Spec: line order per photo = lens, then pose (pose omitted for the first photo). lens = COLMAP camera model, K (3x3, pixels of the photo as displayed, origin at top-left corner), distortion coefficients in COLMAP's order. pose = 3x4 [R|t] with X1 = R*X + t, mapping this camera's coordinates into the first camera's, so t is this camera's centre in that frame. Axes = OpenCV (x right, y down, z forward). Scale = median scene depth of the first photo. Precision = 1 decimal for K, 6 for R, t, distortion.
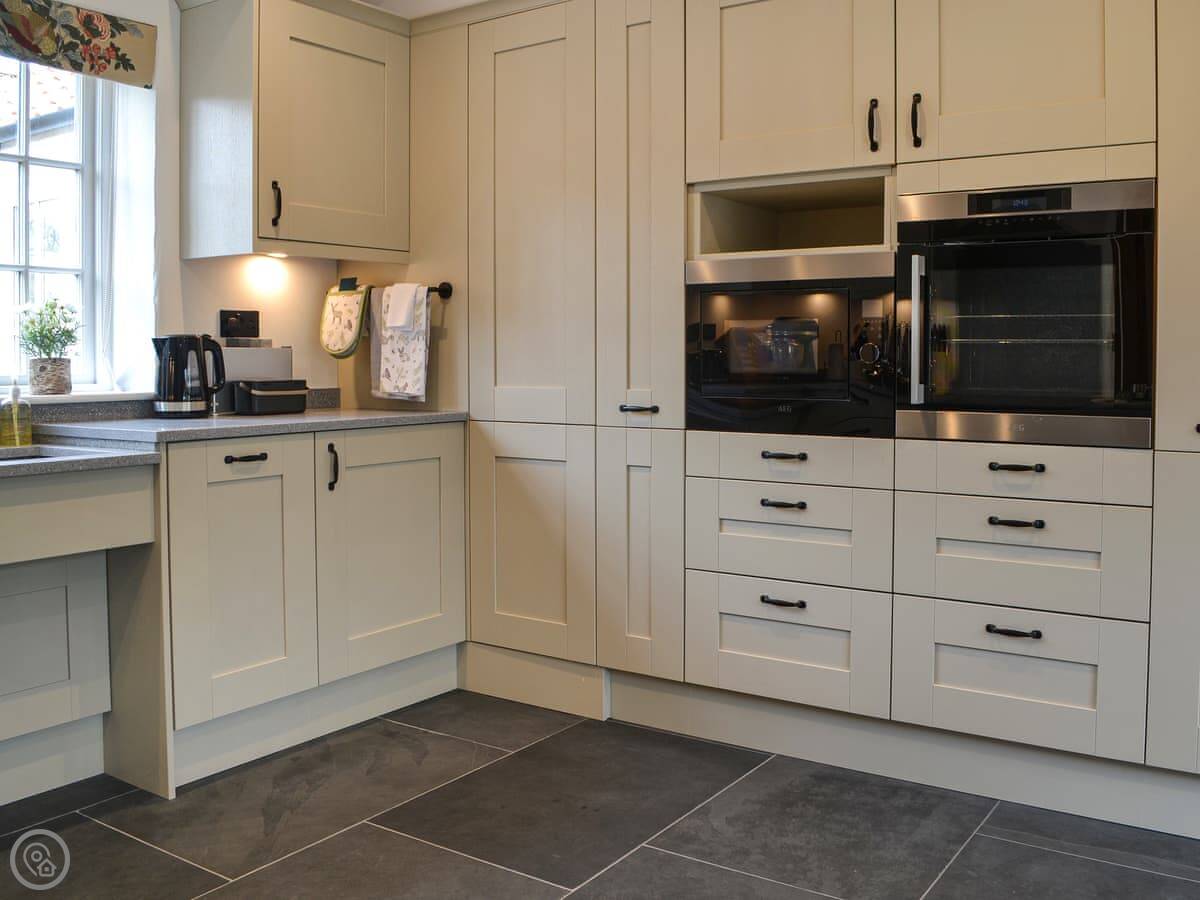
lens RADIAL K [[1083.4, 0, 617.0], [0, 1083.4, 393.9], [0, 0, 1]] dist [-0.096145, 0.018881]
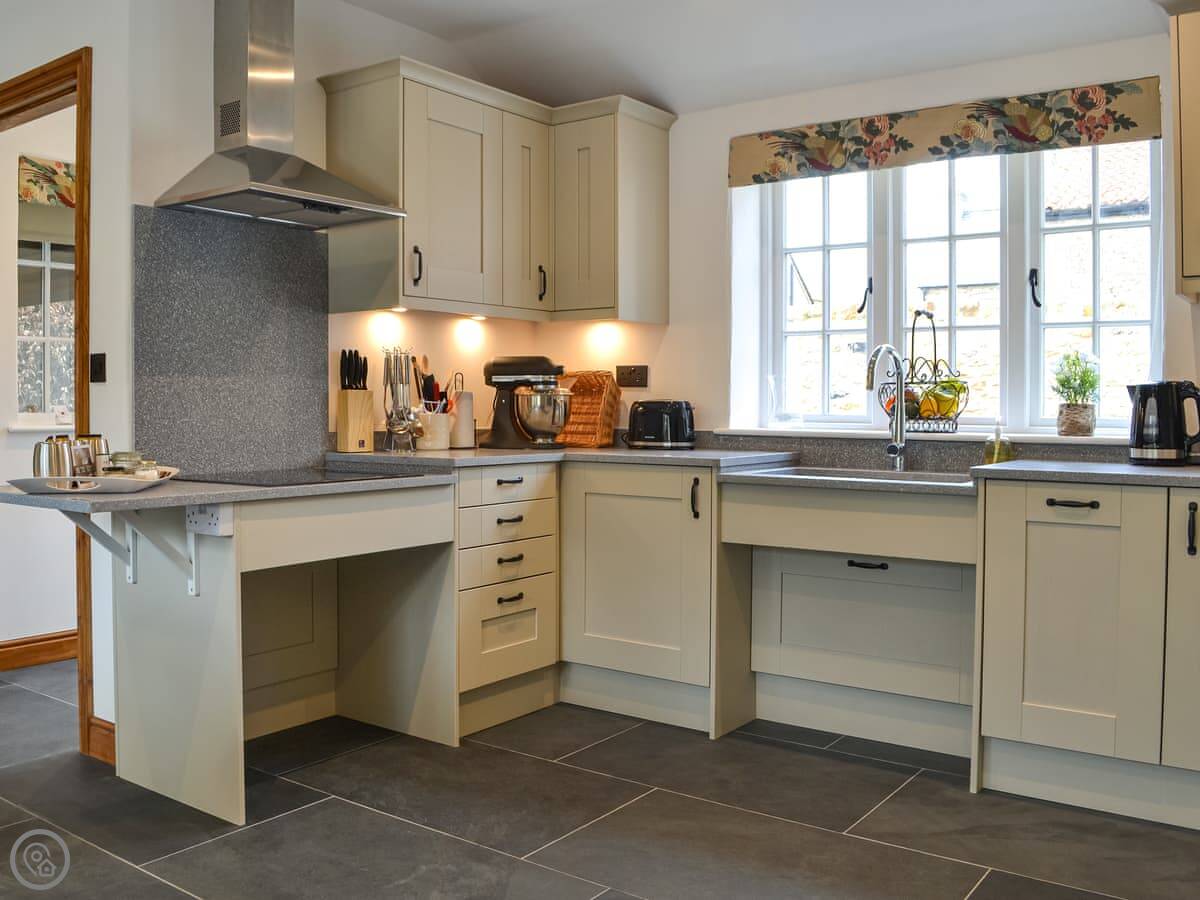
lens RADIAL K [[1083.4, 0, 593.9], [0, 1083.4, 438.1], [0, 0, 1]] dist [-0.096145, 0.018881]
pose [[-0.044623, 0.035874, -0.998360, 0.625552], [-0.038771, 0.998540, 0.037613, -0.020480], [0.998251, 0.040386, -0.043167, 0.543233]]
